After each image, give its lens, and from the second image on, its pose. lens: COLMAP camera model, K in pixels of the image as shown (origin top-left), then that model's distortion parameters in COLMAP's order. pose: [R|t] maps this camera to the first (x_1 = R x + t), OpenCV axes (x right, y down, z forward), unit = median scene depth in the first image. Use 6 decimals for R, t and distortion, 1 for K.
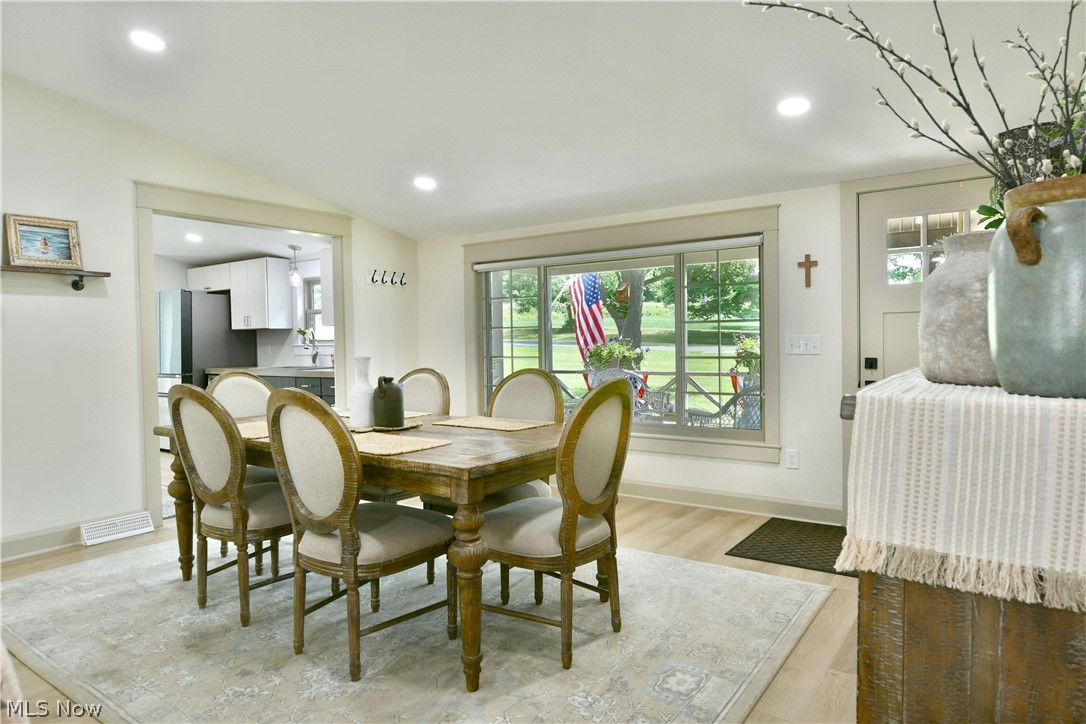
lens RADIAL K [[665.2, 0, 548.3], [0, 665.2, 385.7], [0, 0, 1]] dist [-0.015460, 0.002139]
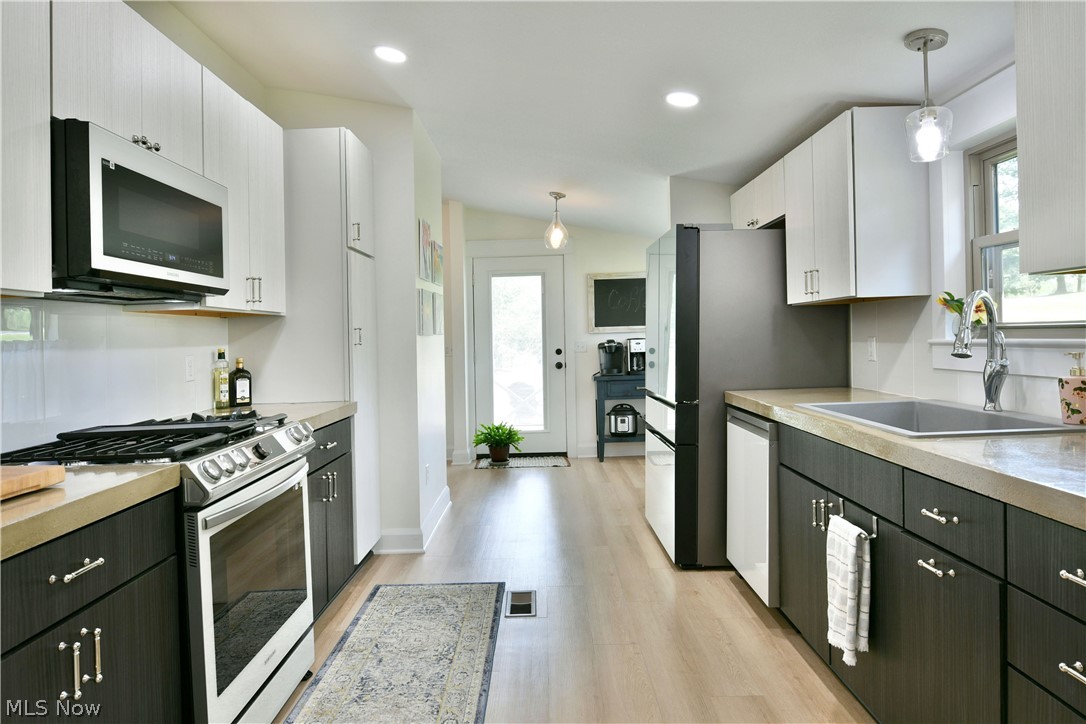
lens RADIAL K [[665.2, 0, 536.4], [0, 665.2, 339.6], [0, 0, 1]] dist [-0.015460, 0.002139]
pose [[0.567909, 0.001415, -0.823090, -0.212690], [-0.039180, 0.998911, -0.025316, -0.044774], [0.822159, 0.046626, 0.567346, 0.628678]]
